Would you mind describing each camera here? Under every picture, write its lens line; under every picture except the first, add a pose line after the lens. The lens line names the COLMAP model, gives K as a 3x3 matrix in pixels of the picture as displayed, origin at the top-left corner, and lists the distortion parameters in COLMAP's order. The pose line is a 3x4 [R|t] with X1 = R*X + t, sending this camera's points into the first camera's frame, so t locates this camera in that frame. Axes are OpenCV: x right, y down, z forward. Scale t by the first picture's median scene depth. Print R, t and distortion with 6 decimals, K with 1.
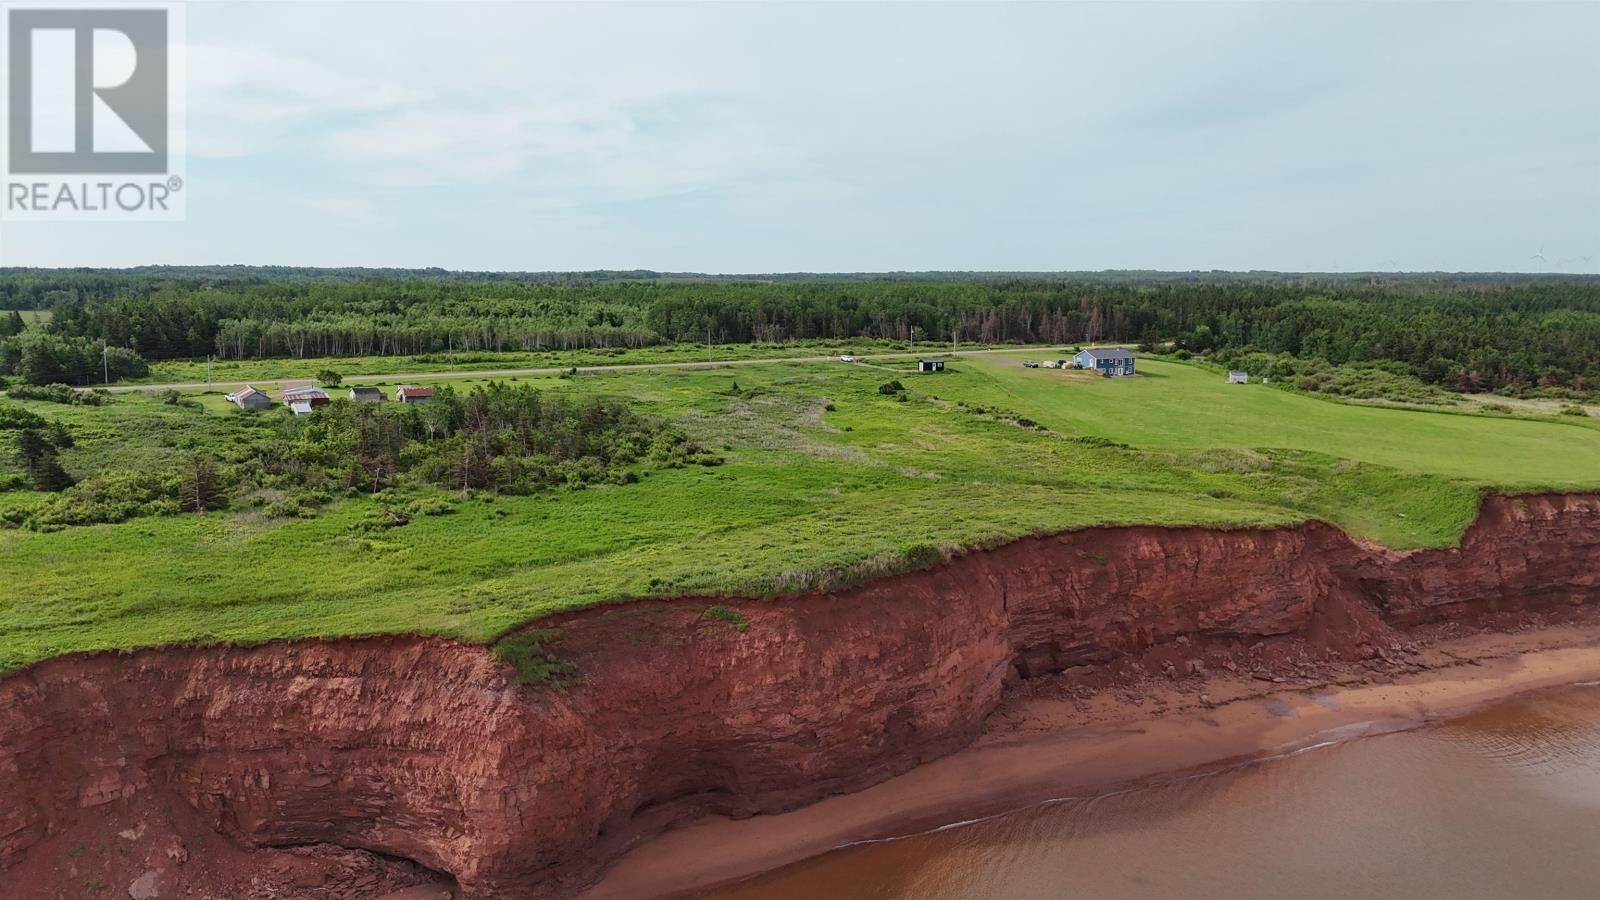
lens RADIAL K [[1183.8, 0, 804.4], [0, 1183.8, 452.5], [0, 0, 1]] dist [0.077137, -0.073356]
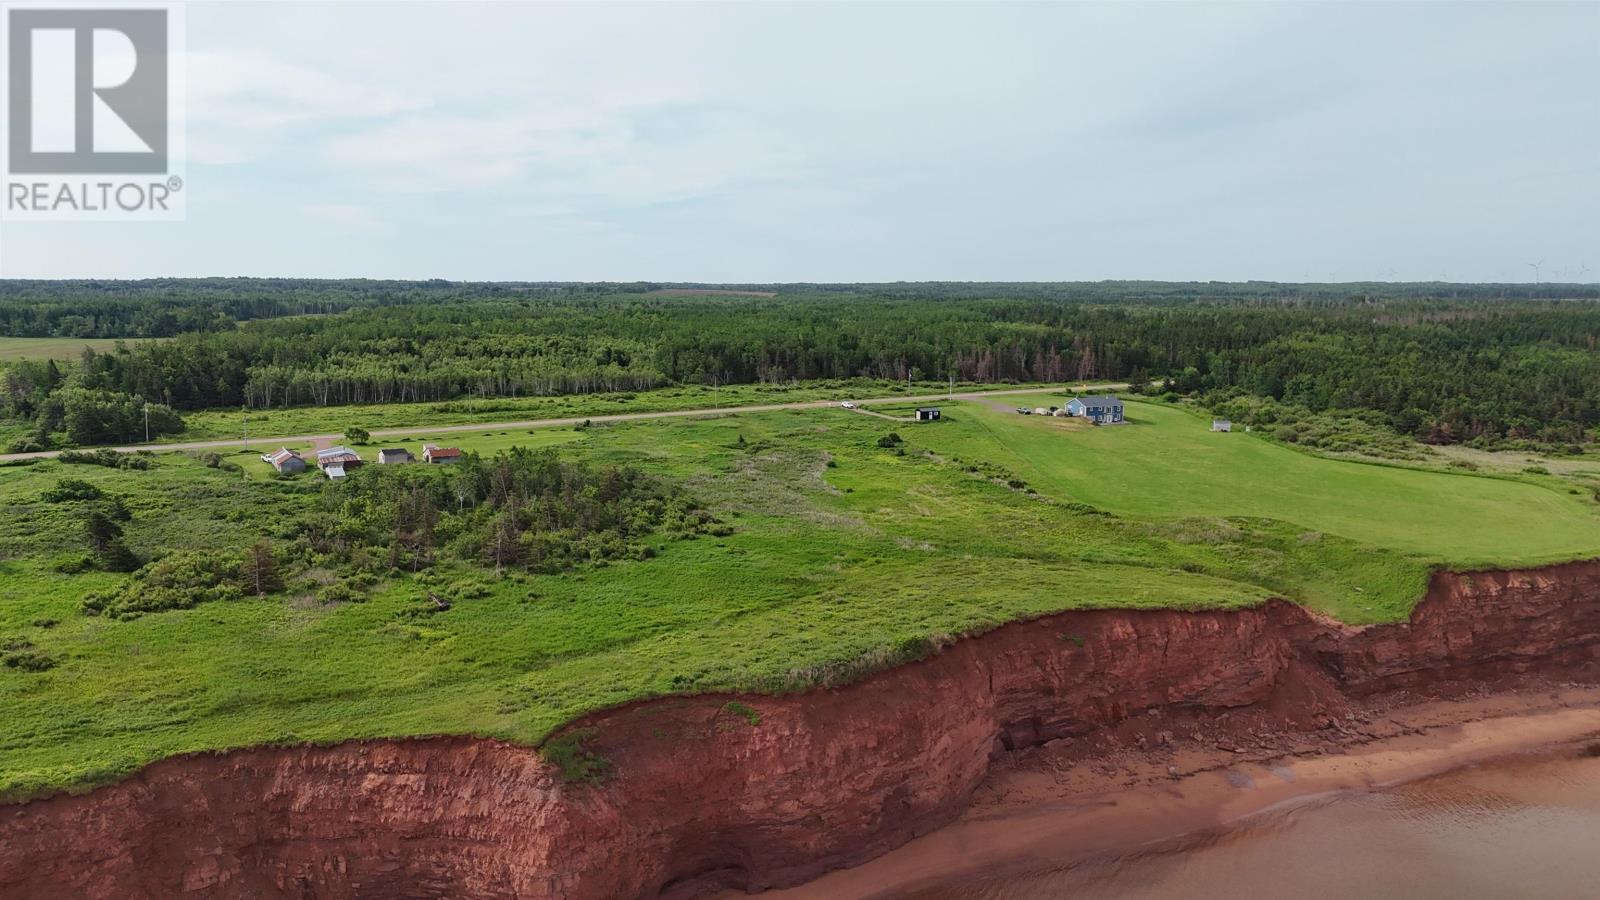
lens RADIAL K [[1183.8, 0, 804.4], [0, 1183.8, 449.2], [0, 0, 1]] dist [0.077137, -0.073356]
pose [[1.000000, 0.000631, 0.000014, -0.003981], [-0.000630, 0.999972, -0.007457, -0.068118], [-0.000019, 0.007457, 0.999972, -0.088350]]
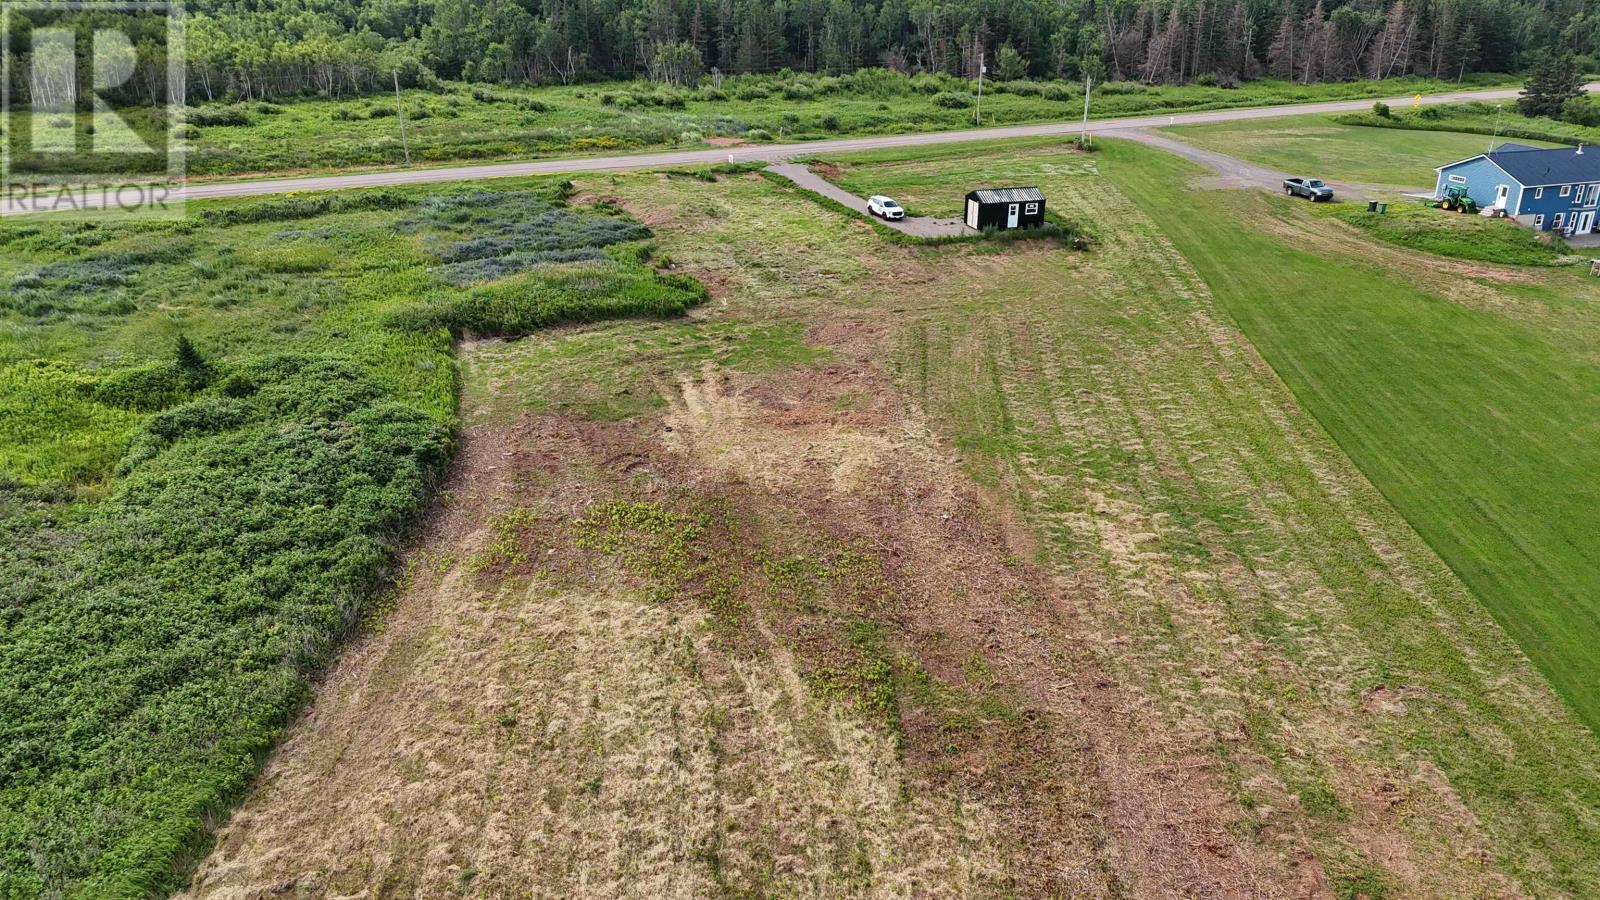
lens RADIAL K [[1183.8, 0, 806.0], [0, 1183.8, 451.4], [0, 0, 1]] dist [0.077137, -0.073356]
pose [[0.995546, 0.040442, -0.085168, 0.163888], [-0.018028, 0.968317, 0.249074, -0.175685], [0.092542, -0.246430, 0.964732, 1.306529]]
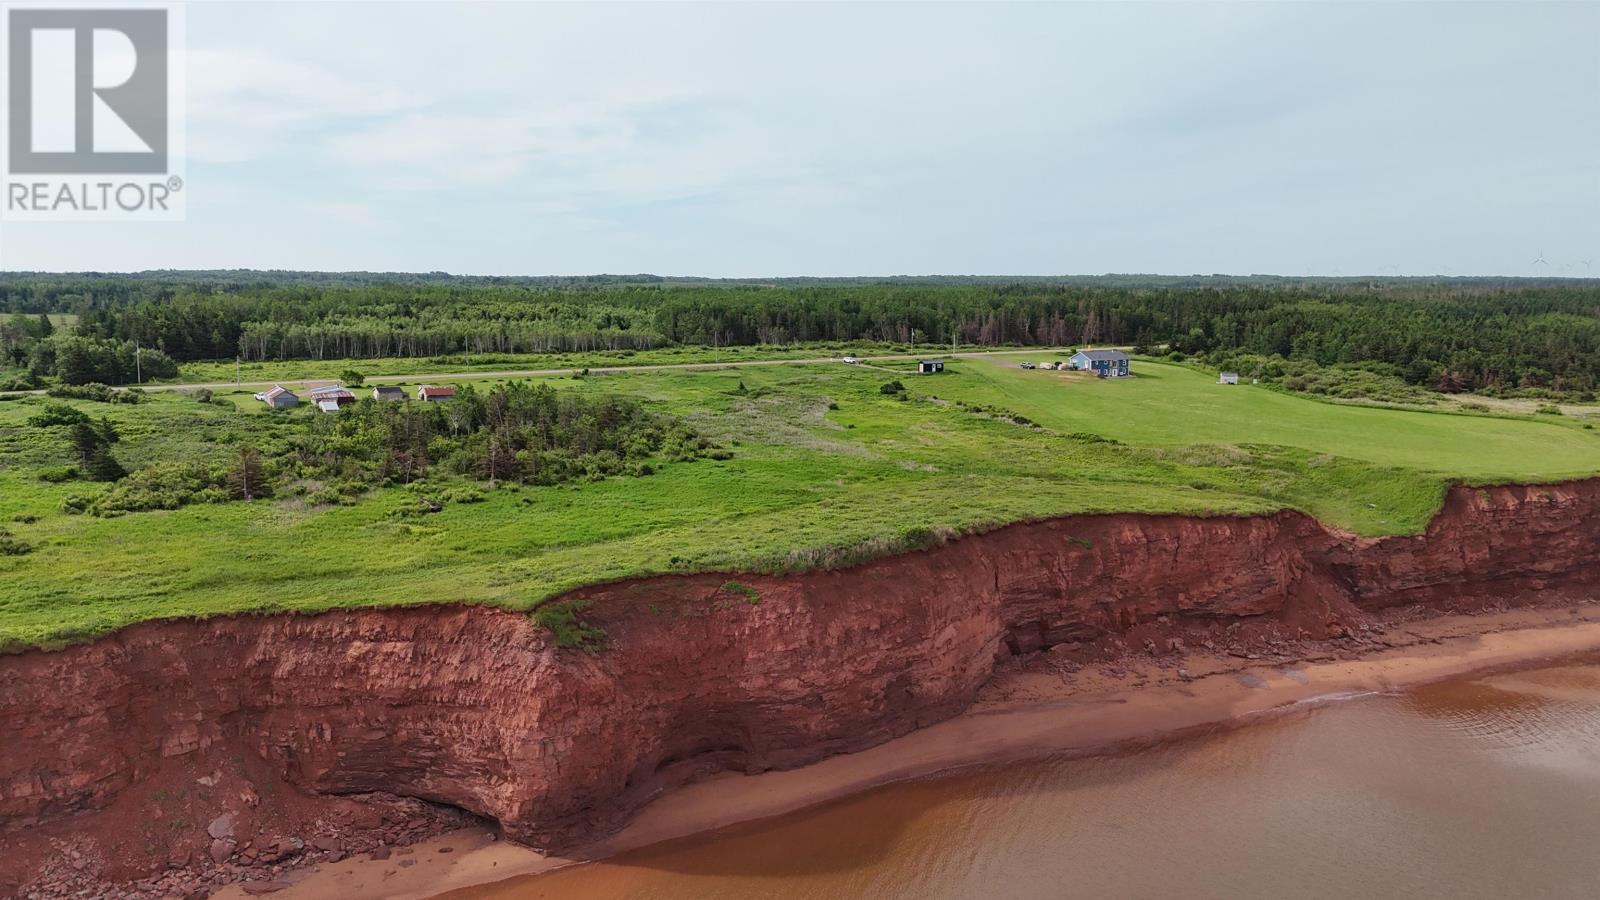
lens RADIAL K [[1183.8, 0, 804.0], [0, 1183.8, 453.3], [0, 0, 1]] dist [0.077137, -0.073356]
pose [[0.999998, 0.000162, -0.001972, -0.003109], [-0.000167, 0.999996, -0.002677, 0.009404], [0.001972, 0.002677, 0.999994, -0.063294]]
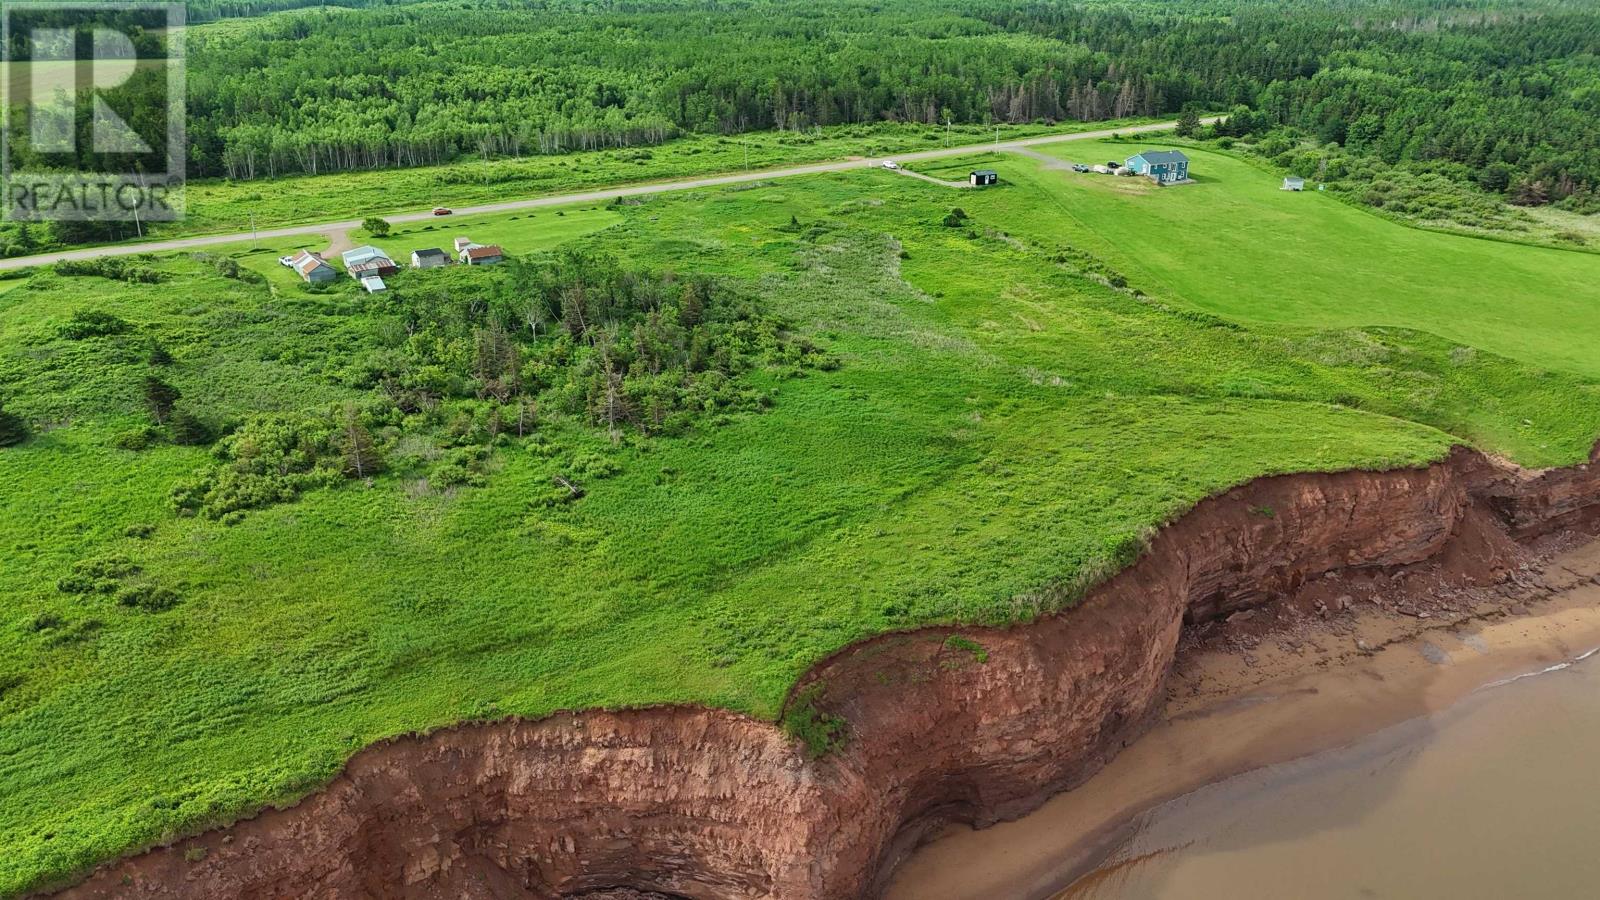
lens RADIAL K [[1183.8, 0, 805.1], [0, 1183.8, 454.6], [0, 0, 1]] dist [0.077137, -0.073356]
pose [[0.998888, -0.022746, 0.041299, -0.161281], [0.012021, 0.969850, 0.243405, -0.181945], [-0.045590, -0.242638, 0.969045, 0.032725]]
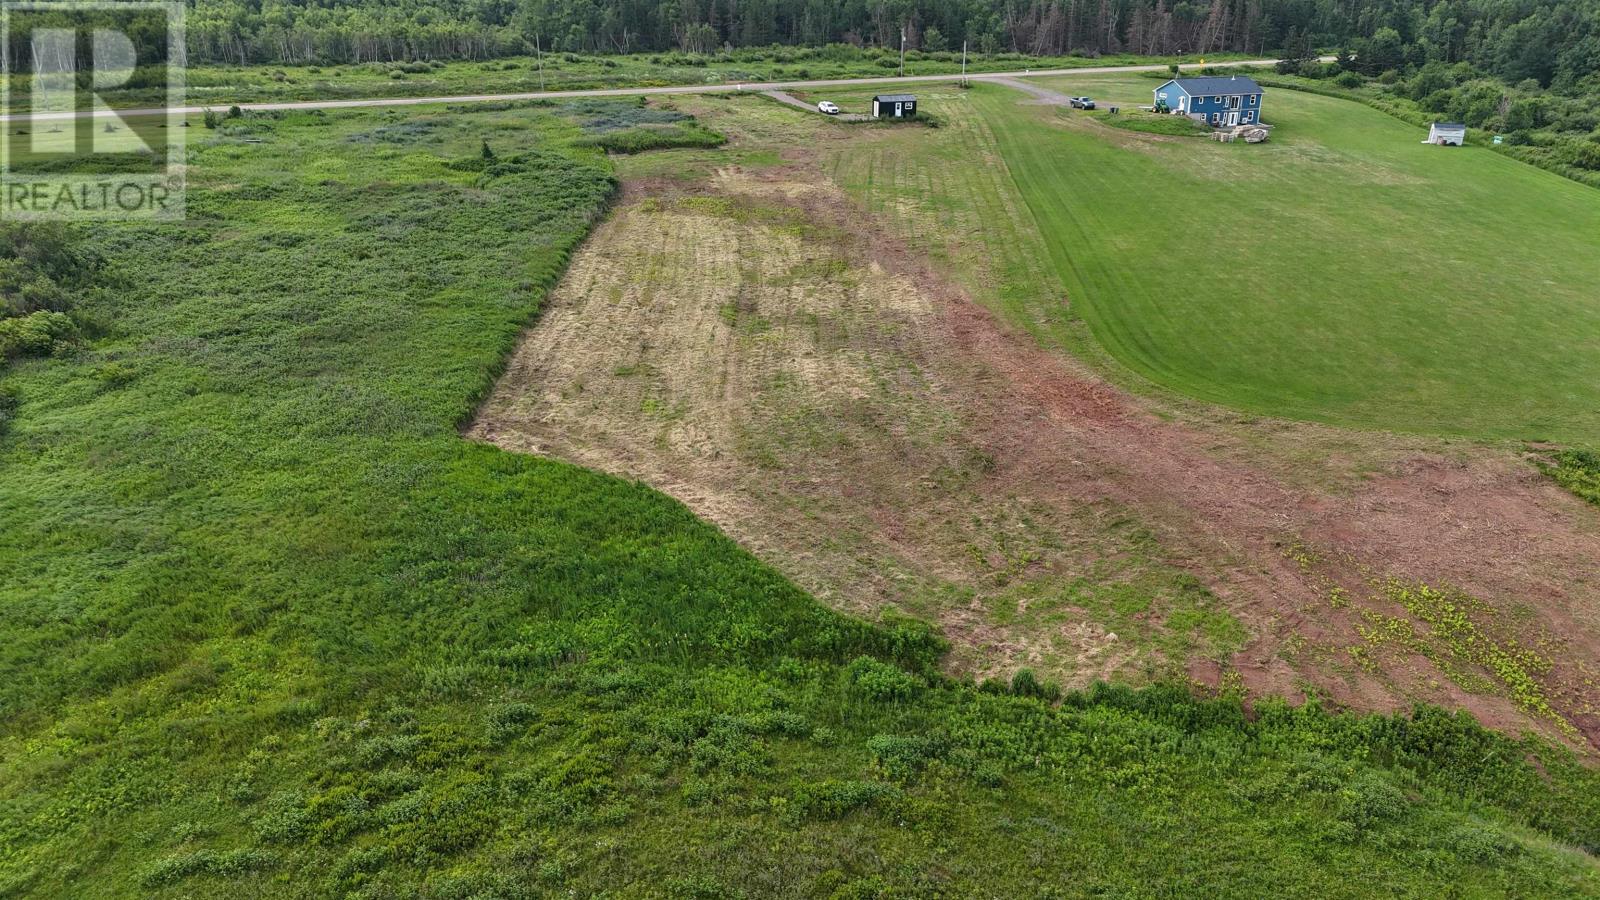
lens RADIAL K [[1183.8, 0, 808.1], [0, 1183.8, 453.4], [0, 0, 1]] dist [0.077137, -0.073356]
pose [[0.995583, 0.039149, -0.085334, 0.238565], [-0.017280, 0.969794, 0.243314, -0.098770], [0.092281, -0.240765, 0.966187, 0.781379]]
